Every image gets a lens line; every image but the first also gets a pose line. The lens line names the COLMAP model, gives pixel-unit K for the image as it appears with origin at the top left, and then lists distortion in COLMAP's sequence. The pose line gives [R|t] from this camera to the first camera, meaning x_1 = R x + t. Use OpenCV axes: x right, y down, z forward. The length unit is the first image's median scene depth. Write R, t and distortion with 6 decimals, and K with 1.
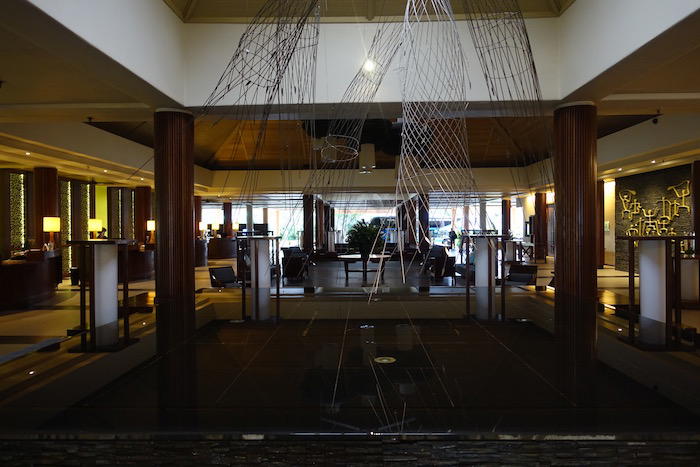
lens RADIAL K [[482.7, 0, 350.0], [0, 482.7, 233.5], [0, 0, 1]] dist [0.000996, 0.000304]
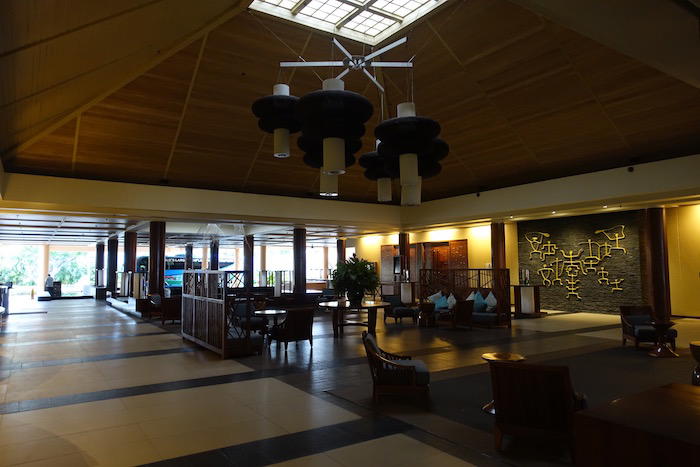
lens RADIAL K [[482.7, 0, 350.0], [0, 482.7, 233.5], [0, 0, 1]] dist [0.000996, 0.000304]
pose [[0.819672, 0.045308, 0.571039, -0.395001], [0.005863, 0.996151, -0.087455, 0.004178], [-0.572804, 0.075032, 0.816251, 0.369555]]
